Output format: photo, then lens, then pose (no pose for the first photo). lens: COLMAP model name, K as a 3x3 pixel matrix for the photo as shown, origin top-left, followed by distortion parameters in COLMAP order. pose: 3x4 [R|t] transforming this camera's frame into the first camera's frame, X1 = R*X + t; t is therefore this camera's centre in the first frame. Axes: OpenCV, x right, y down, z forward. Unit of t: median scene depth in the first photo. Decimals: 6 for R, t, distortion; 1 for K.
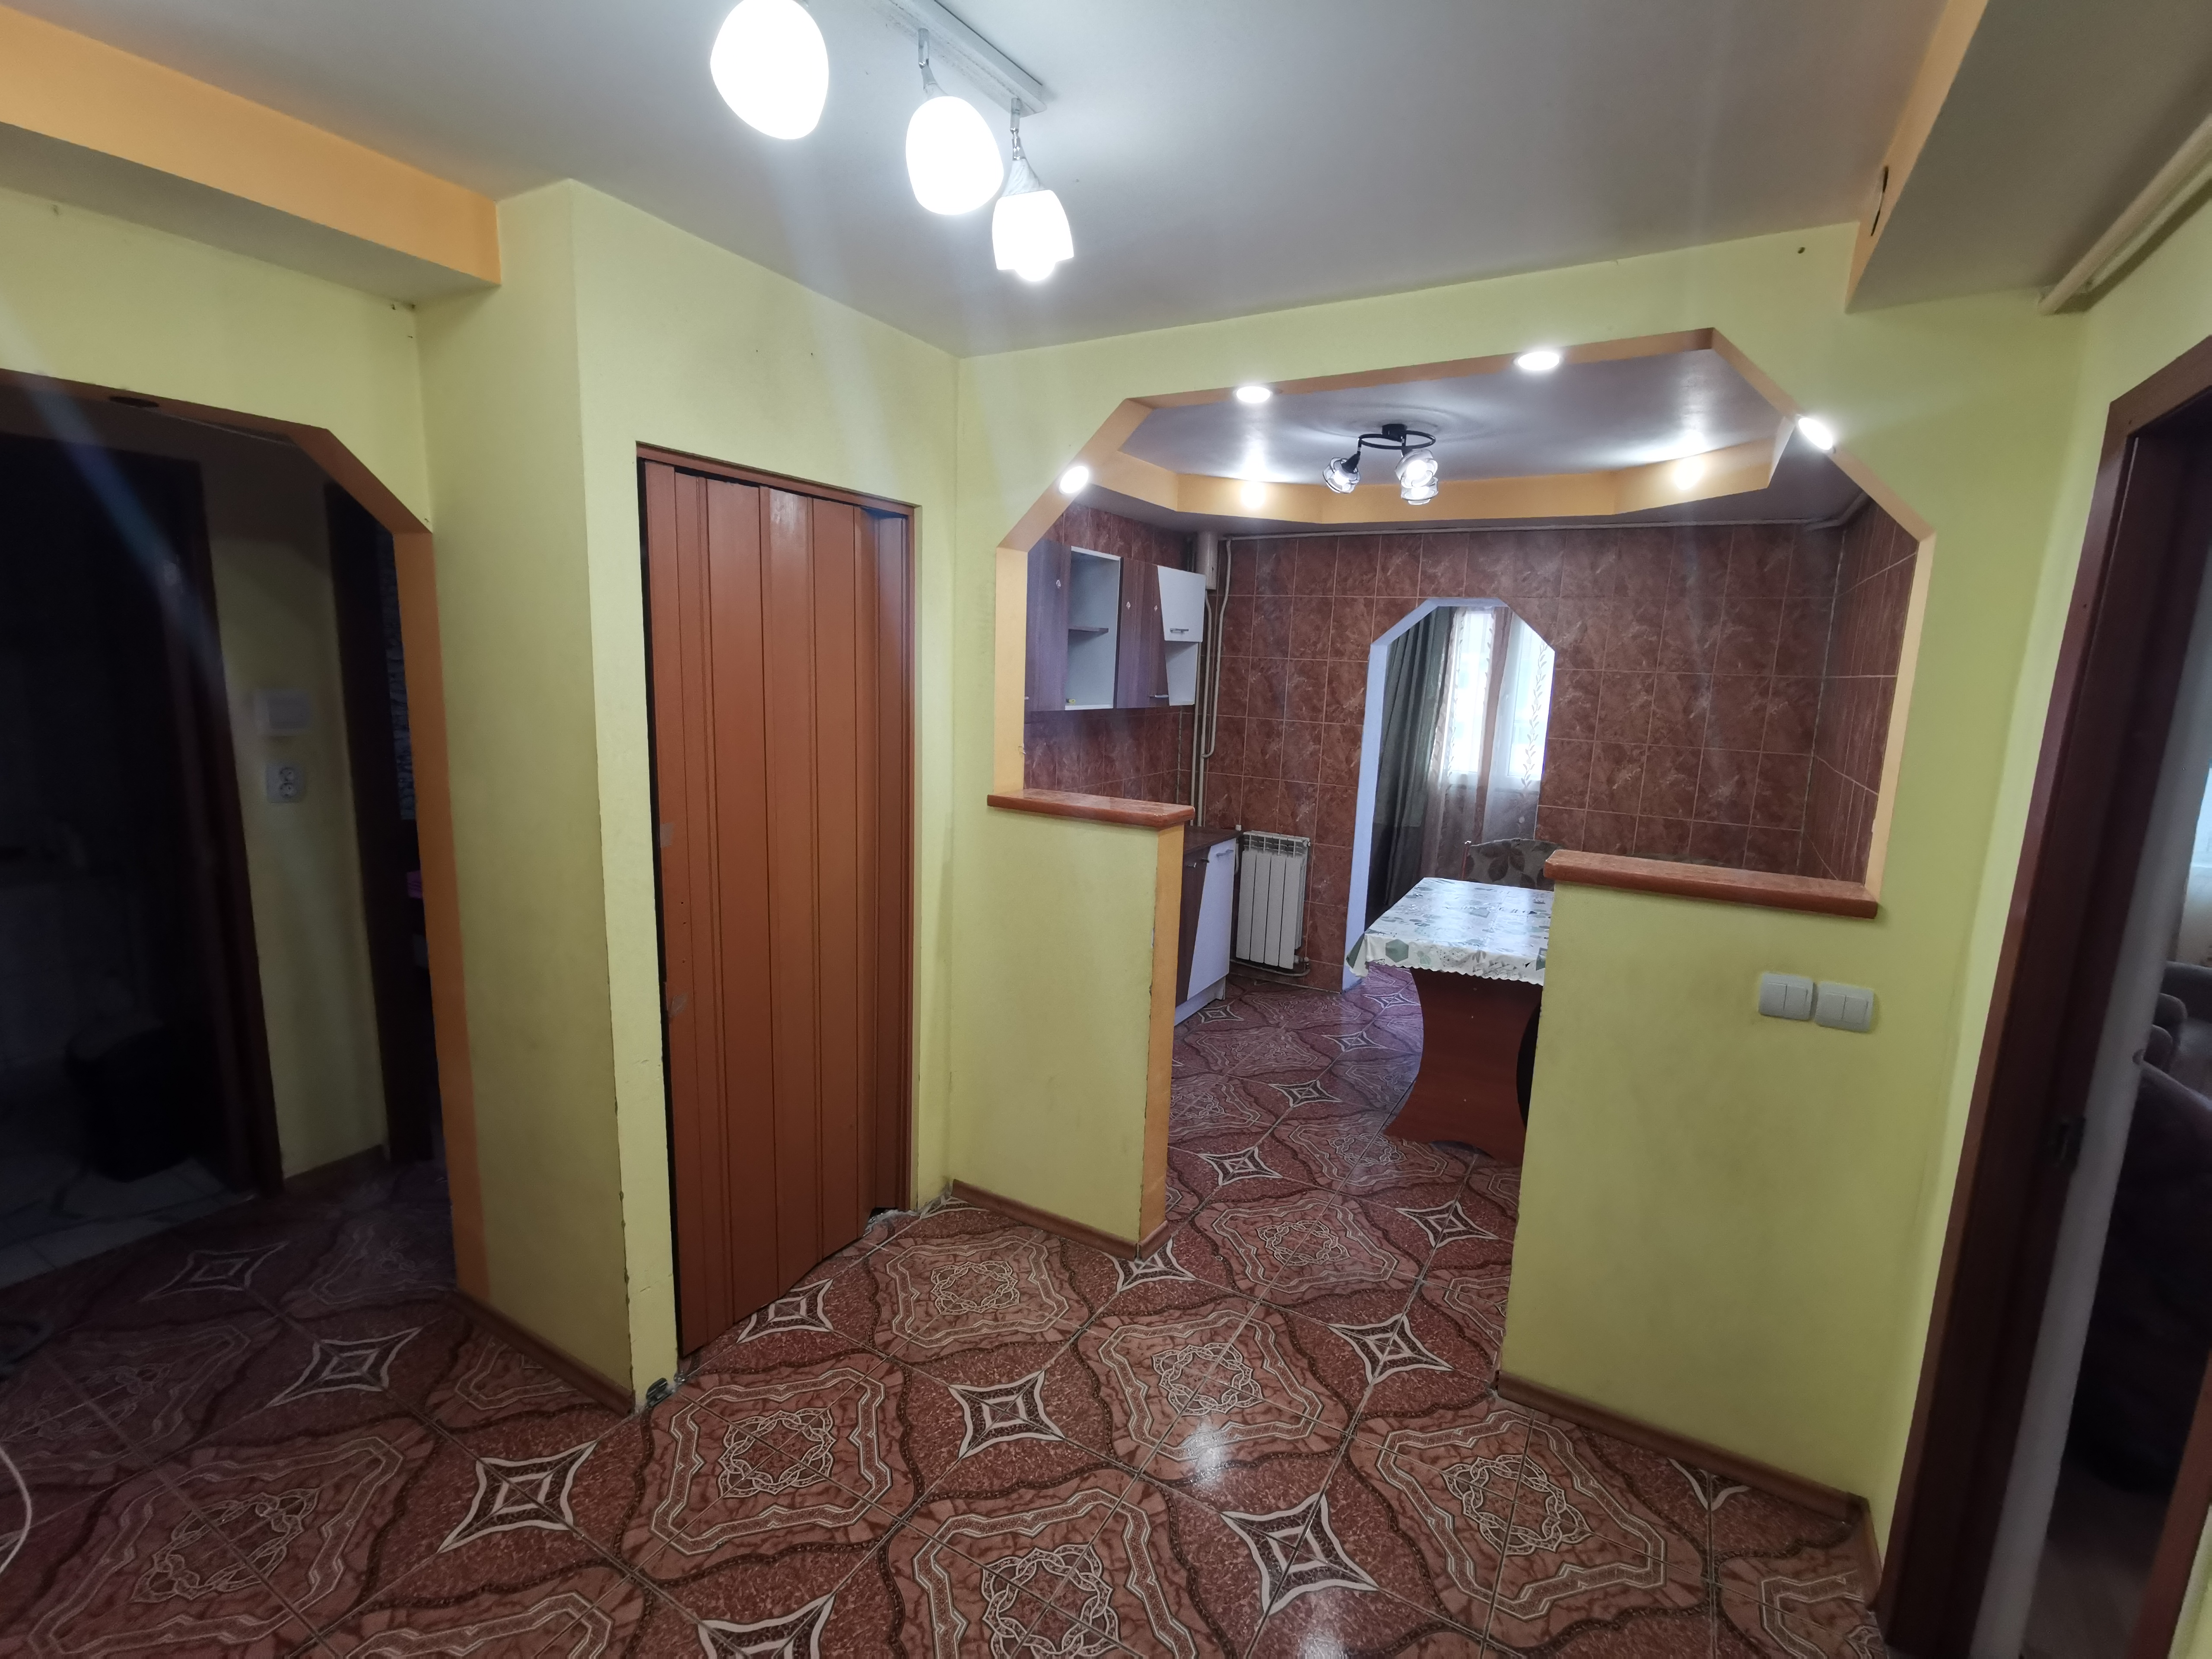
lens RADIAL K [[1018.6, 0, 1102.1], [0, 1018.6, 832.6], [0, 0, 1]] dist [-0.006550, 0.010975]
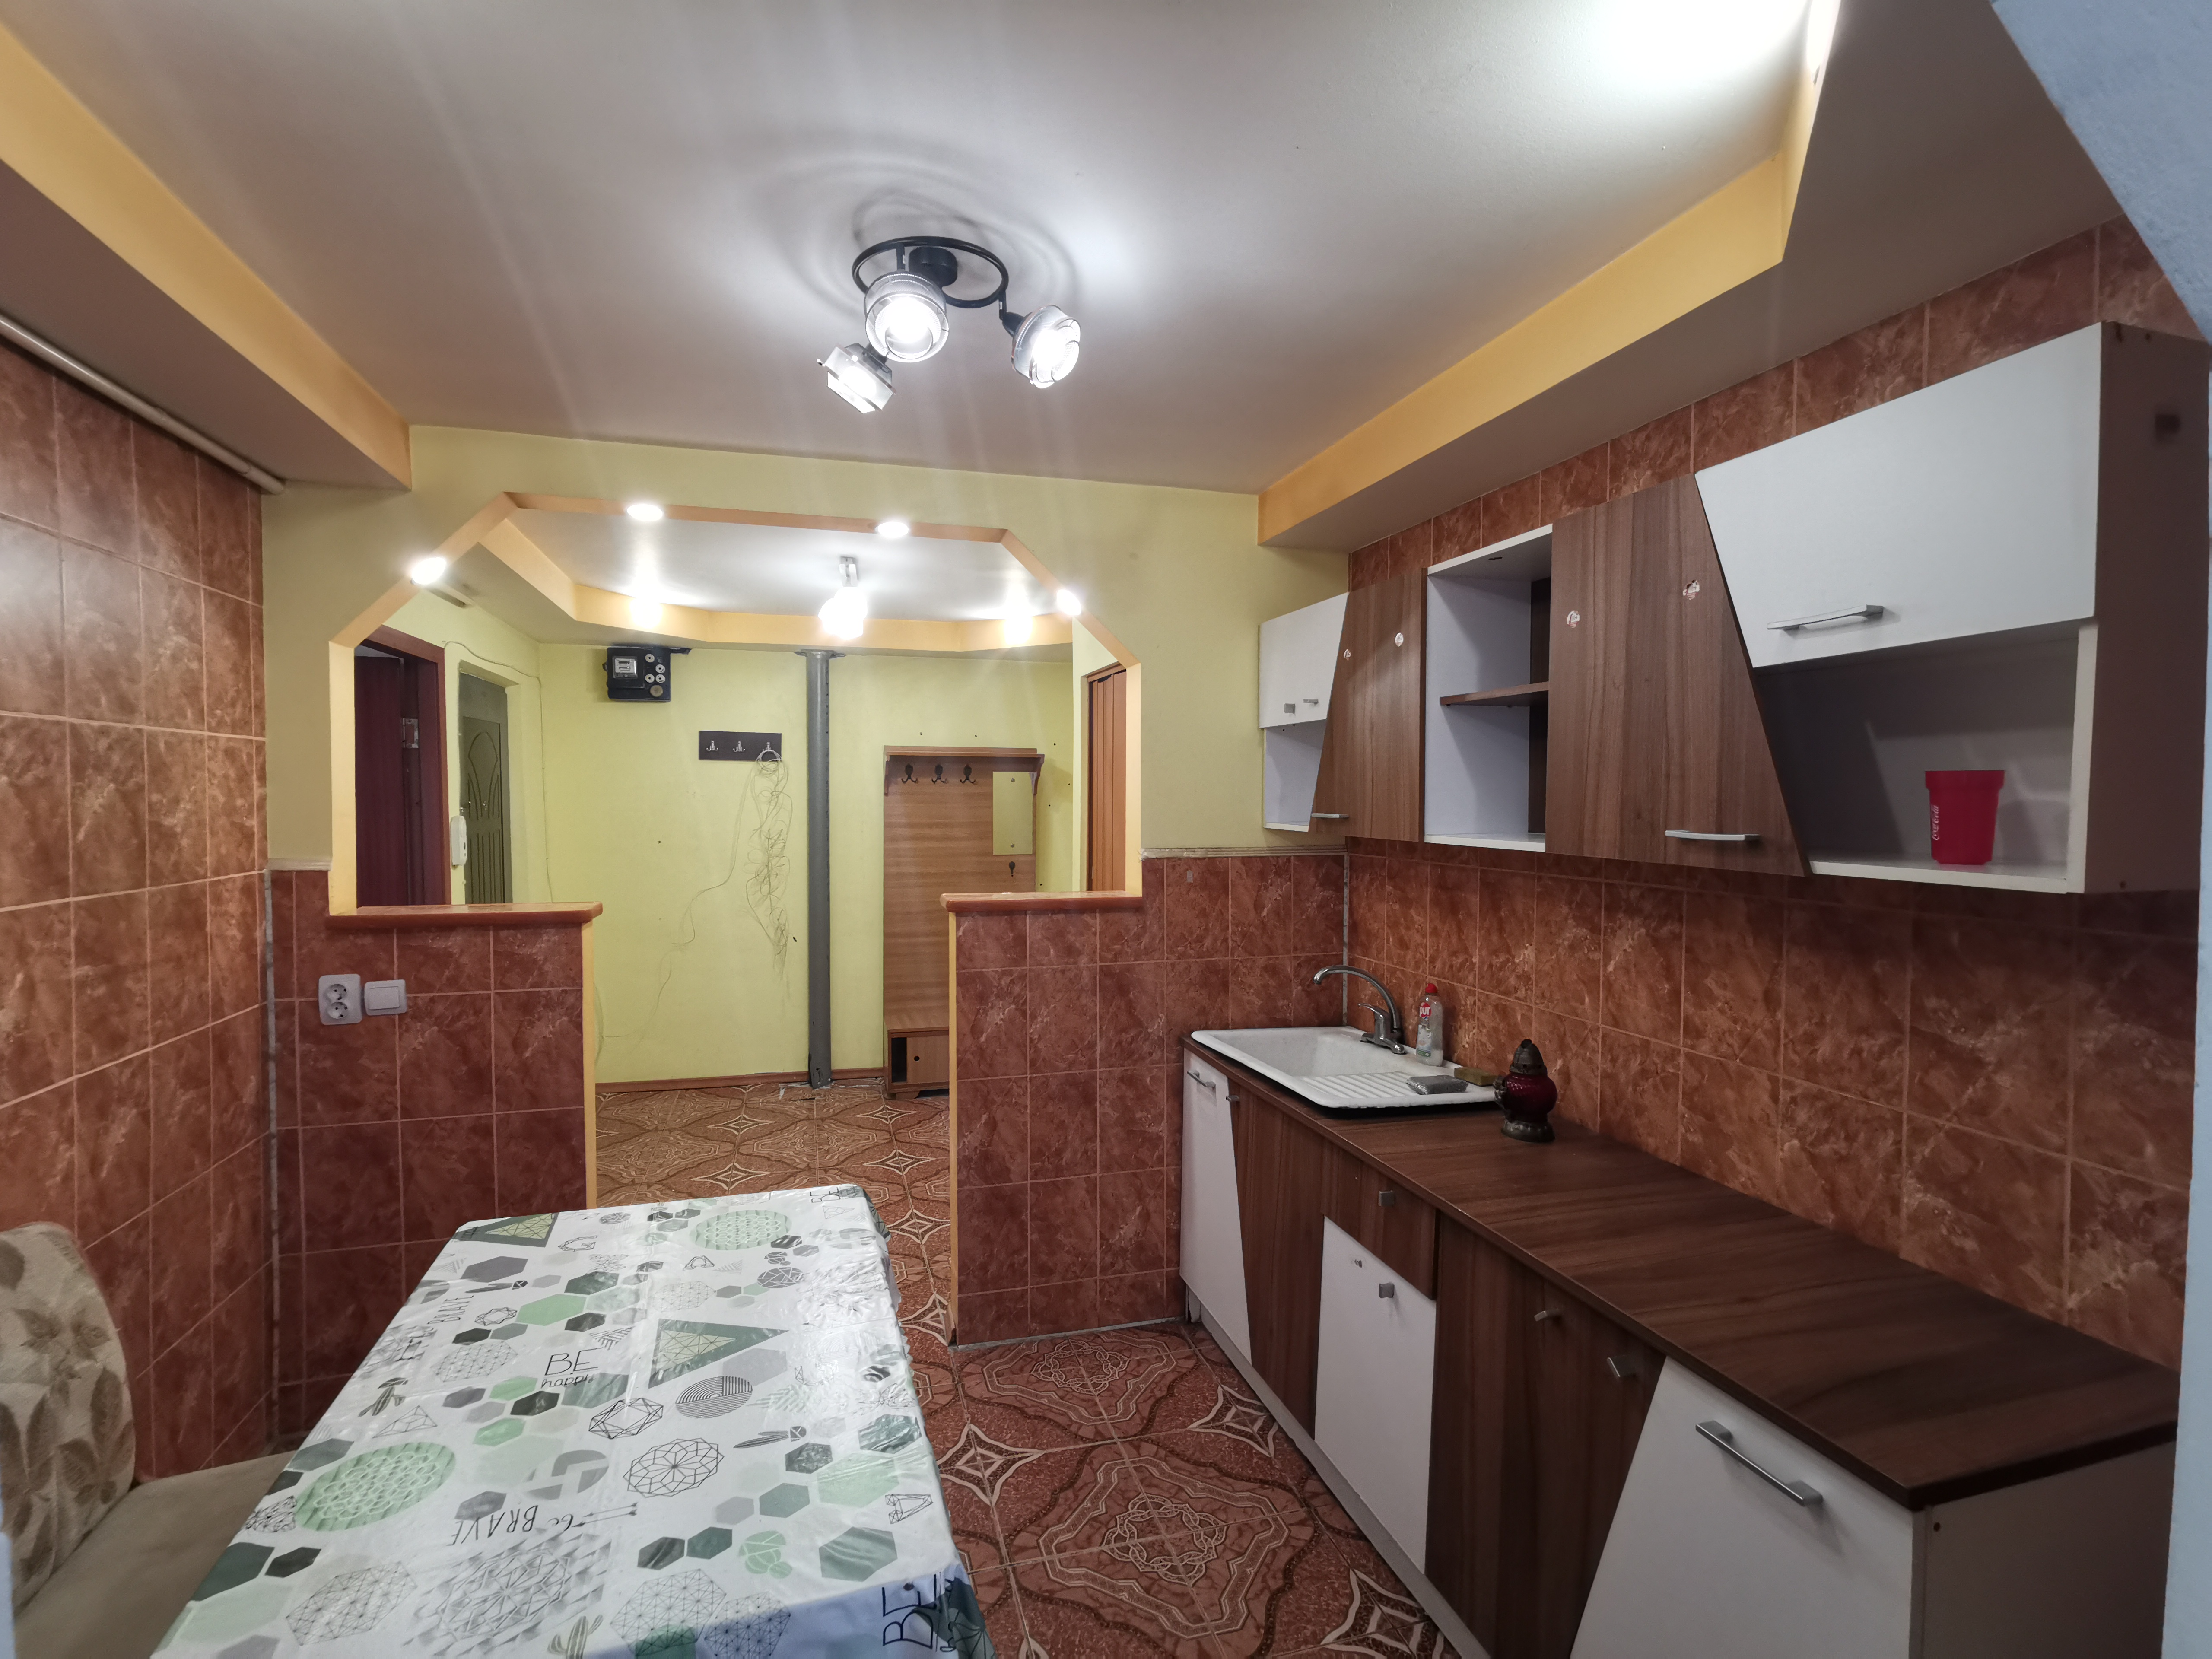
lens RADIAL K [[1018.6, 0, 1089.1], [0, 1018.6, 830.5], [0, 0, 1]] dist [-0.006550, 0.010975]
pose [[-0.695569, -0.014479, -0.718313, 0.447192], [-0.147950, 0.981255, 0.123487, -0.147906], [0.703061, 0.192168, -0.684673, 1.093868]]
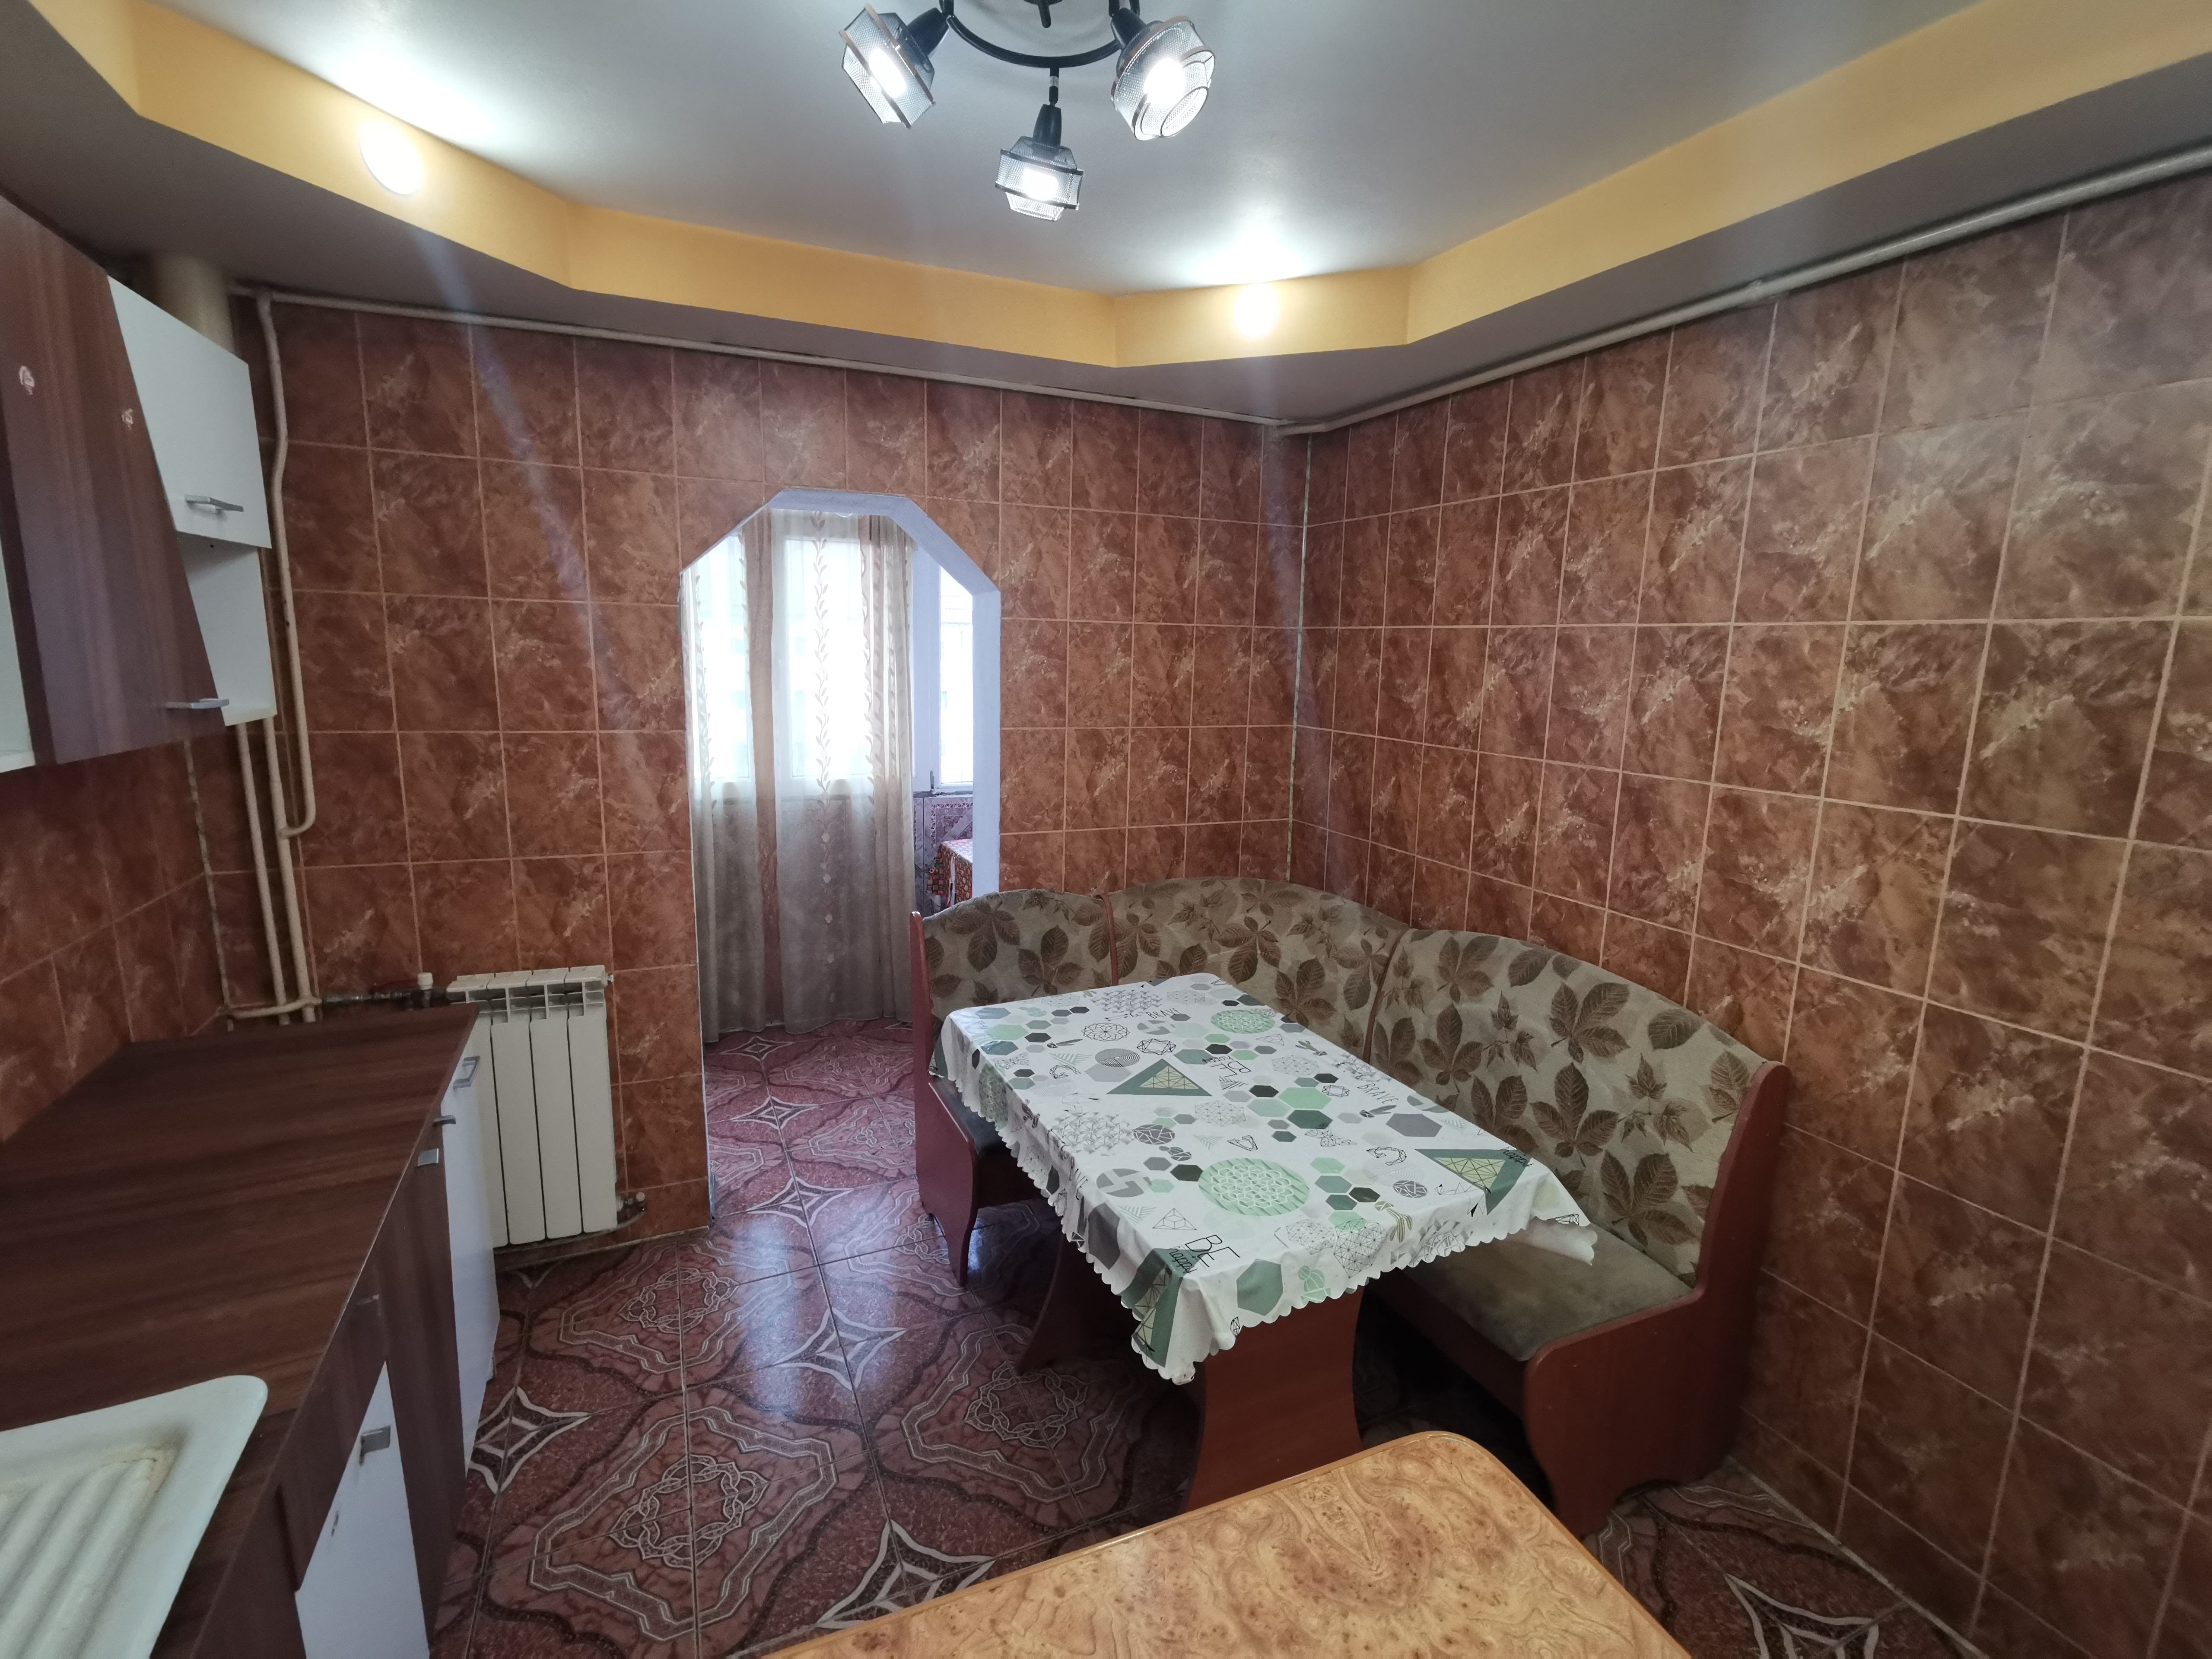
lens RADIAL K [[1018.6, 0, 1106.0], [0, 1018.6, 839.0], [0, 0, 1]] dist [-0.006550, 0.010975]
pose [[0.593256, -0.171452, 0.786544, -0.035689], [0.133319, 0.984490, 0.114044, -0.090384], [-0.793898, 0.037204, 0.606912, 0.574908]]
